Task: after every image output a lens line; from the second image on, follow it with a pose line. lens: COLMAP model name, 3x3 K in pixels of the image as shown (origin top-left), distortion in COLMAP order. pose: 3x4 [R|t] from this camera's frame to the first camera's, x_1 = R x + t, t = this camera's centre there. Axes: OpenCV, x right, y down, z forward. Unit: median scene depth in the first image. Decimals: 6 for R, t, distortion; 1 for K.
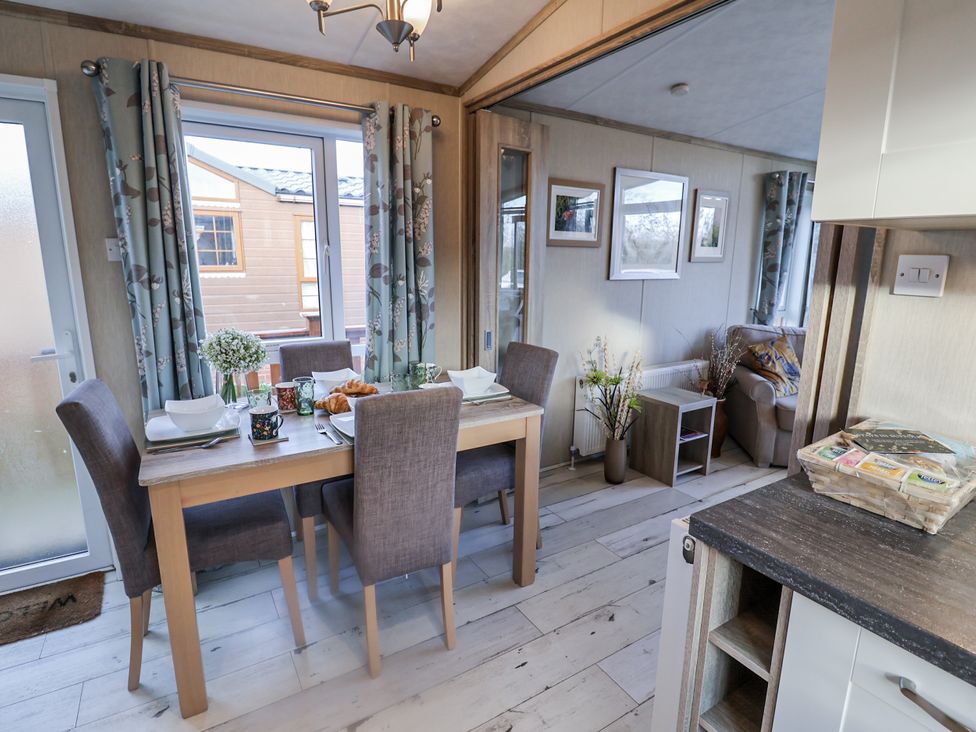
lens RADIAL K [[516.5, 0, 494.2], [0, 516.5, 362.6], [0, 0, 1]] dist [0.000465, -0.012596]
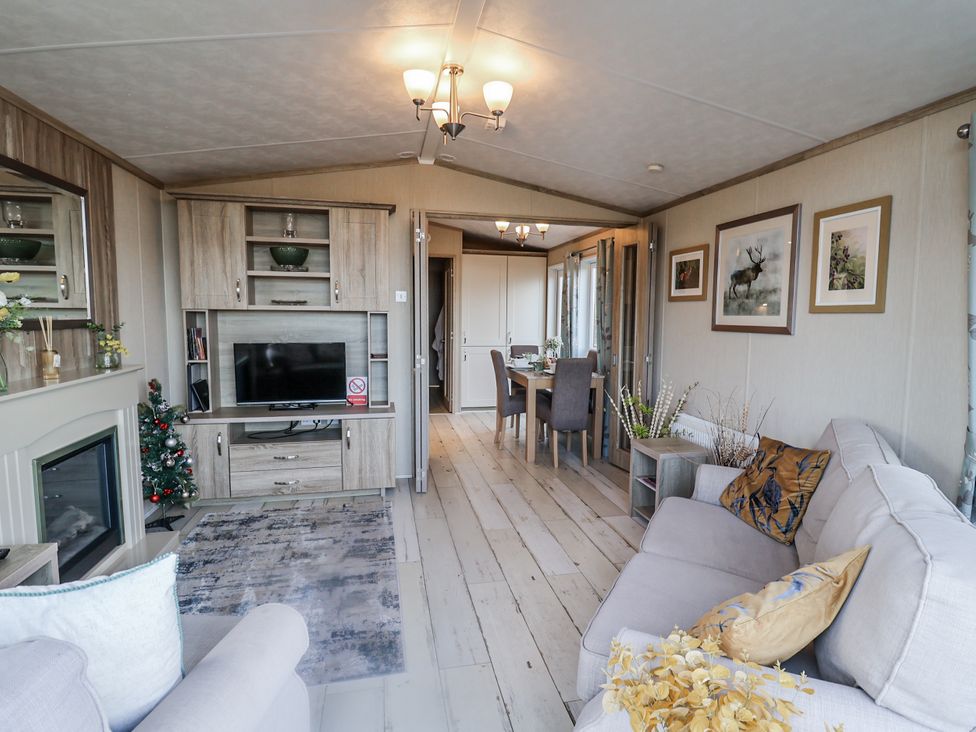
lens RADIAL K [[516.5, 0, 494.2], [0, 516.5, 362.6], [0, 0, 1]] dist [0.000465, -0.012596]
pose [[-0.336699, 0.070149, -0.938996, 1.868326], [-0.203667, 0.968189, 0.145359, -0.220473], [0.919322, 0.240185, -0.311701, 1.299978]]
